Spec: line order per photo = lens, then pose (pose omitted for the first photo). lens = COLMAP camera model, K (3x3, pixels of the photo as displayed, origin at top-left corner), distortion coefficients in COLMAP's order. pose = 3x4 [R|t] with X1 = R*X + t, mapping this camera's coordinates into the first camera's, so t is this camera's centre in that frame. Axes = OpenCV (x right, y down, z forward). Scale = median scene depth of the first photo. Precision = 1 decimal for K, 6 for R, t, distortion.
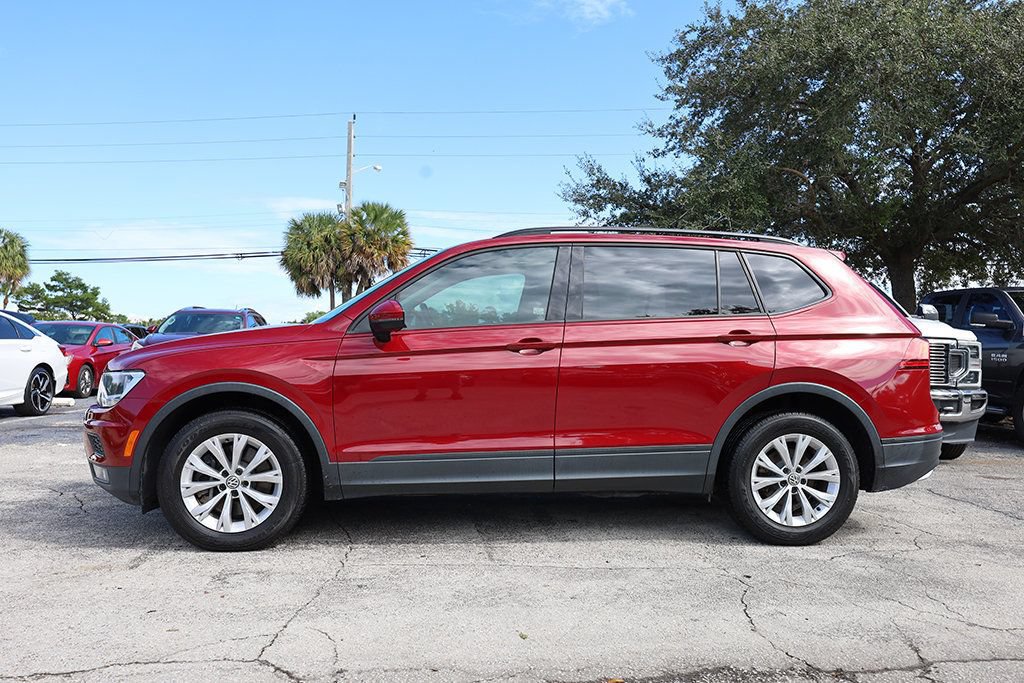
lens RADIAL K [[780.7, 0, 515.6], [0, 780.7, 345.9], [0, 0, 1]] dist [0.006239, -0.004966]
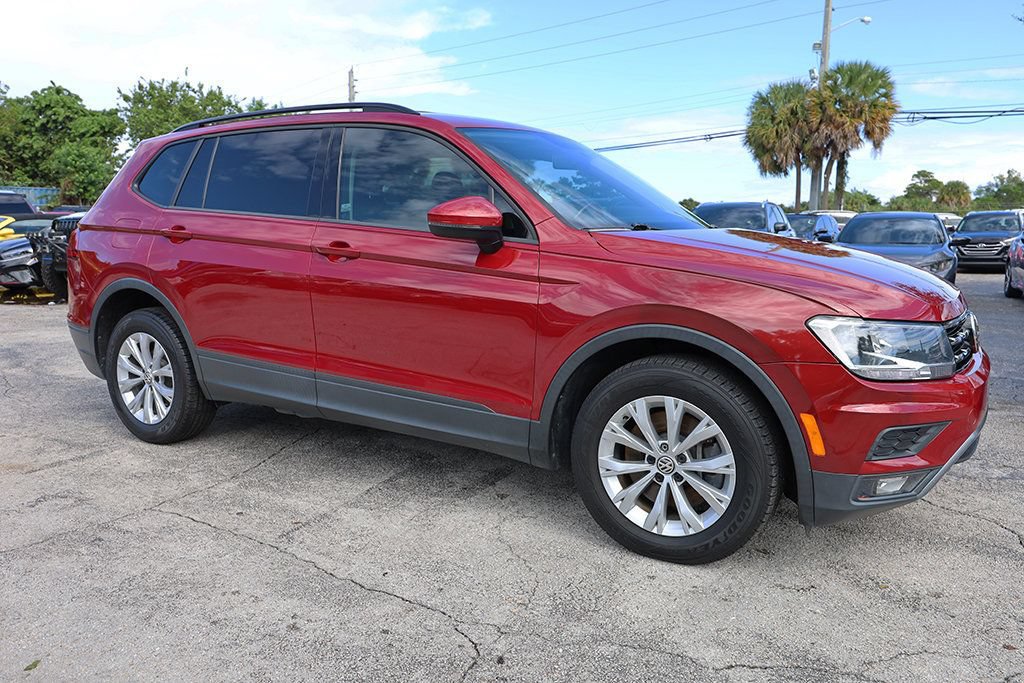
lens RADIAL K [[780.7, 0, 523.1], [0, 780.7, 349.0], [0, 0, 1]] dist [0.006239, -0.004966]
pose [[0.810056, 0.077554, -0.581201, 0.549609], [0.012528, 0.988699, 0.149390, -0.022897], [0.586219, -0.128295, 0.799930, 0.488065]]
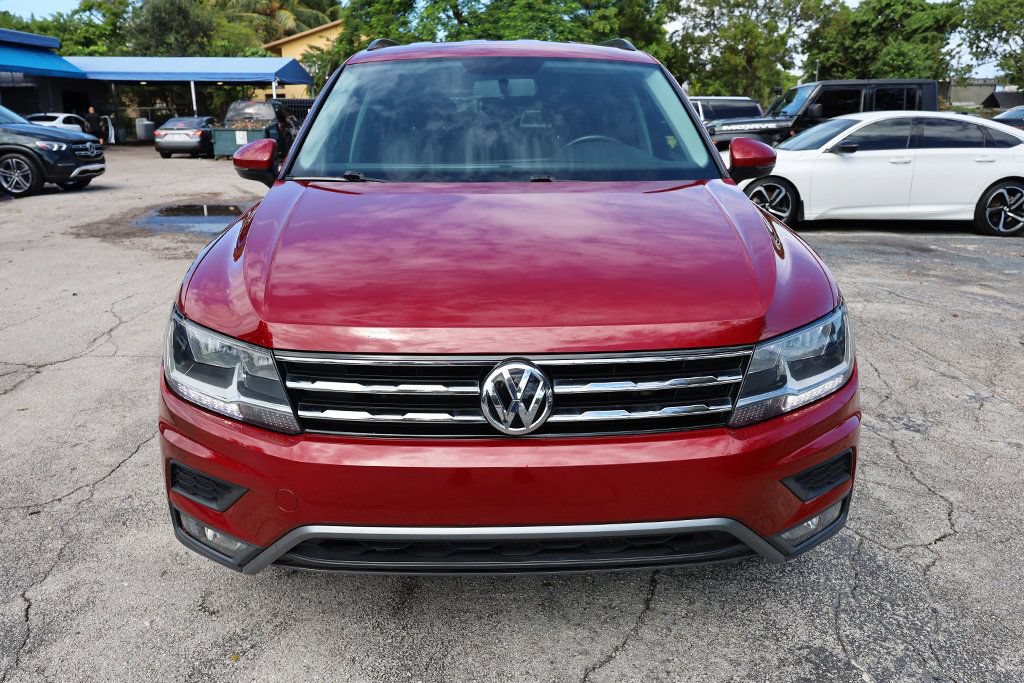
lens RADIAL K [[780.7, 0, 510.2], [0, 780.7, 339.5], [0, 0, 1]] dist [0.006239, -0.004966]
pose [[-0.071991, 0.253947, -0.964535, 0.850366], [-0.001318, 0.967019, 0.254699, -0.062979], [0.997404, 0.019607, -0.069282, 1.342337]]
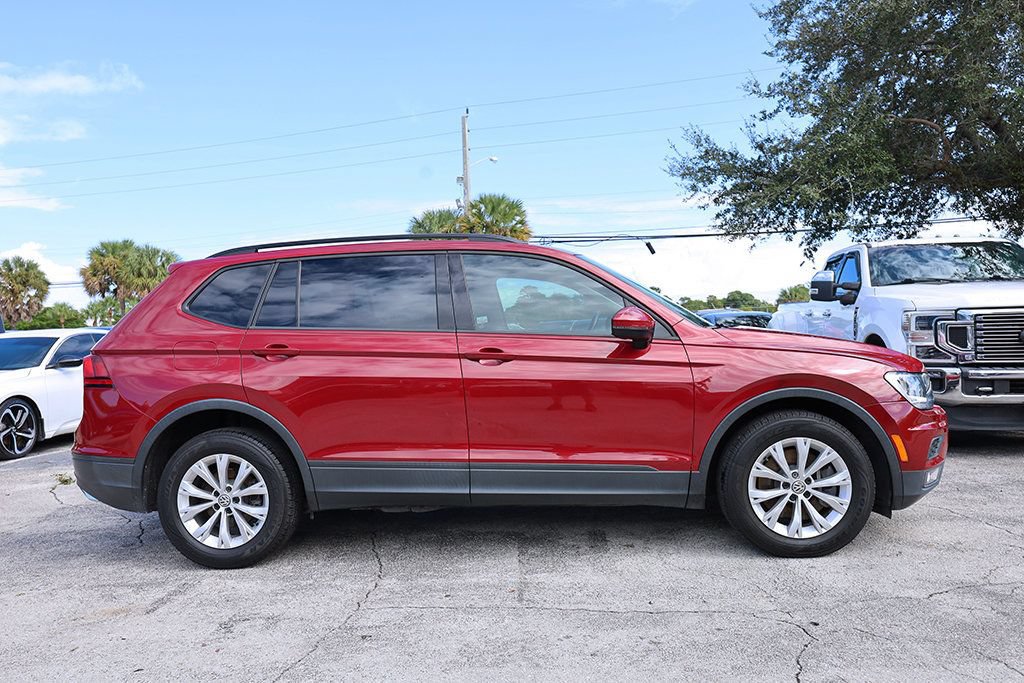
lens RADIAL K [[780.7, 0, 515.0], [0, 780.7, 344.0], [0, 0, 1]] dist [0.006239, -0.004966]
pose [[0.983273, -0.056976, -0.172997, 0.123560], [0.060252, 0.998089, 0.013739, -0.030187], [0.171883, -0.023932, 0.984827, 0.109659]]
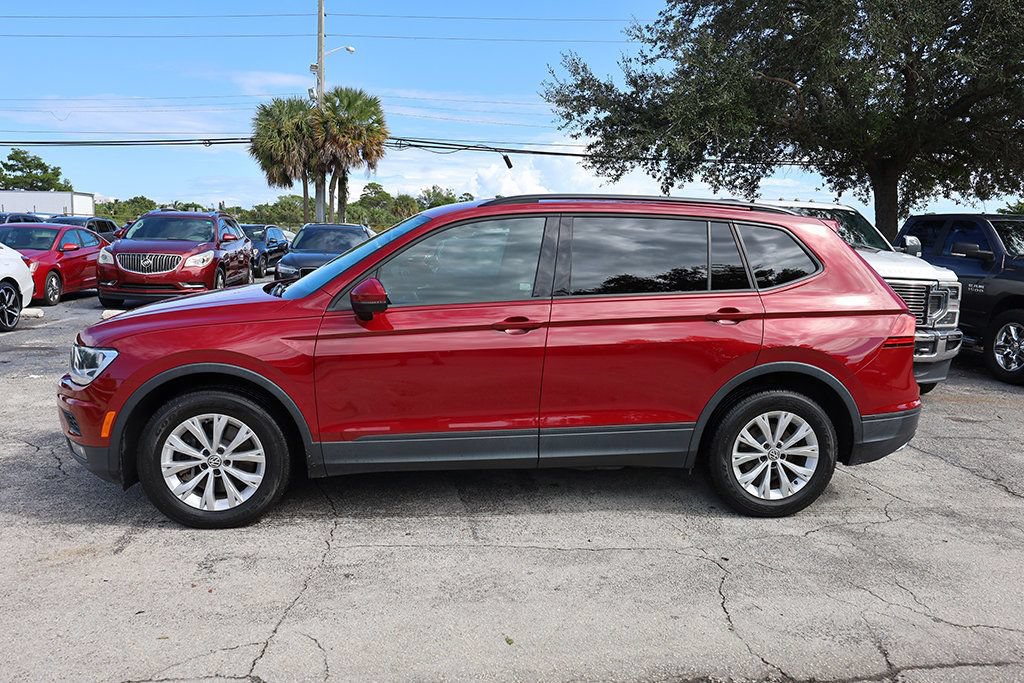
lens RADIAL K [[780.7, 0, 518.4], [0, 780.7, 344.4], [0, 0, 1]] dist [0.006239, -0.004966]
pose [[0.999388, 0.009221, 0.033743, -0.011142], [-0.013893, 0.989916, 0.140971, -0.108895], [-0.032103, -0.141353, 0.989439, 0.026511]]
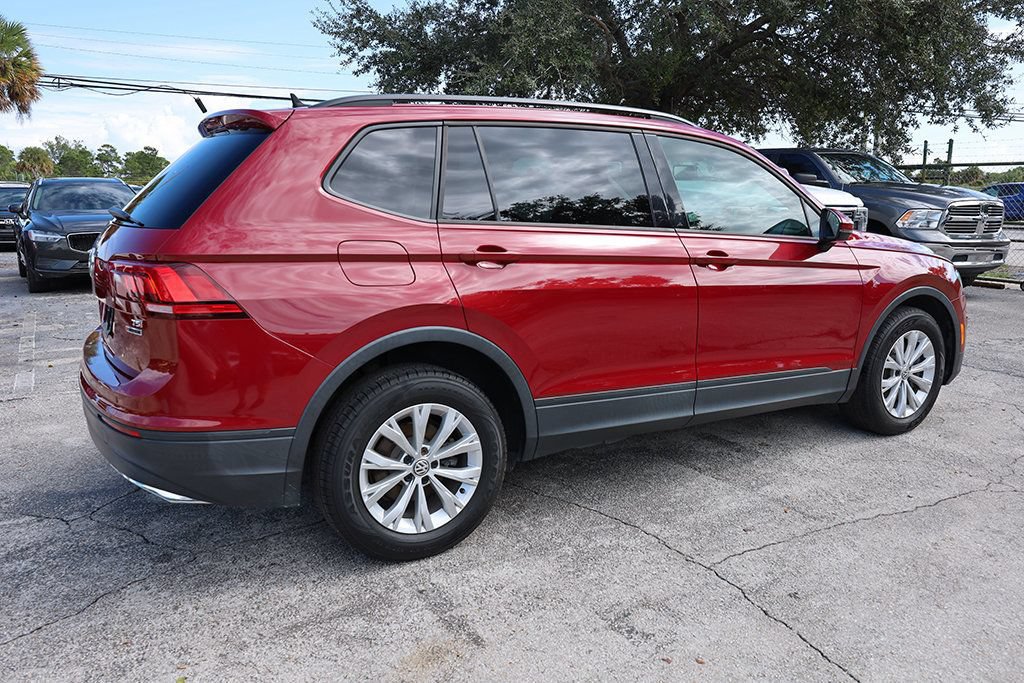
lens RADIAL K [[780.7, 0, 515.4], [0, 780.7, 342.7], [0, 0, 1]] dist [0.006239, -0.004966]
pose [[0.901899, -0.103359, 0.419399, -0.614031], [0.018863, 0.979447, 0.200818, -0.089028], [-0.431535, -0.173206, 0.885312, 0.372696]]
